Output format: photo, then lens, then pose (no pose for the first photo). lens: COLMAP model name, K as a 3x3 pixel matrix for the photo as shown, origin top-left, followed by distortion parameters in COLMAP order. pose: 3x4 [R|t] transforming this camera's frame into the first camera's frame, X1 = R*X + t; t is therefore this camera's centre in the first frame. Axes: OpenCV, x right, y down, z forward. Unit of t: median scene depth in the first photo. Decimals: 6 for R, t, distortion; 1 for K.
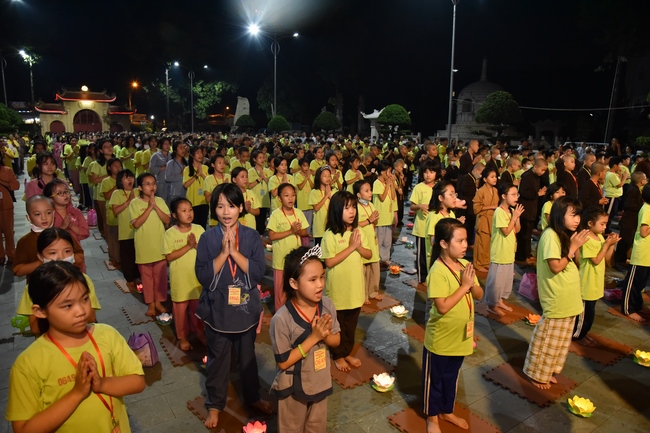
lens RADIAL K [[445.7, 0, 328.1], [0, 445.7, 205.4], [0, 0, 1]] dist [-0.112565, 0.054516]
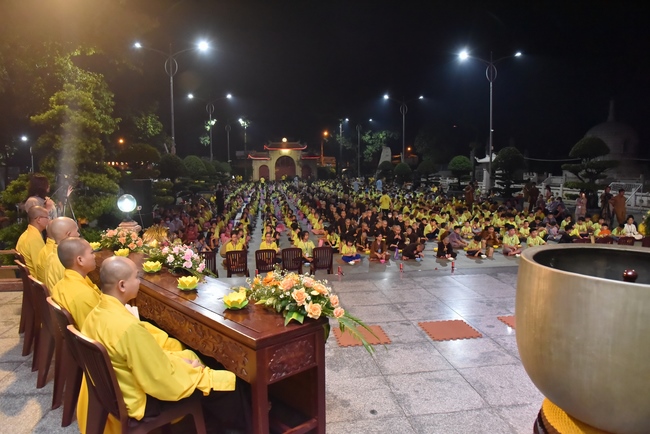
lens RADIAL K [[474.6, 0, 325.0], [0, 474.6, 217.0], [0, 0, 1]] dist [-0.094391, 0.066410]
pose [[0.883851, 0.029166, -0.466858, 0.232733], [-0.055492, 0.997544, -0.042738, 0.018381], [0.464464, 0.063681, 0.883299, -0.212848]]
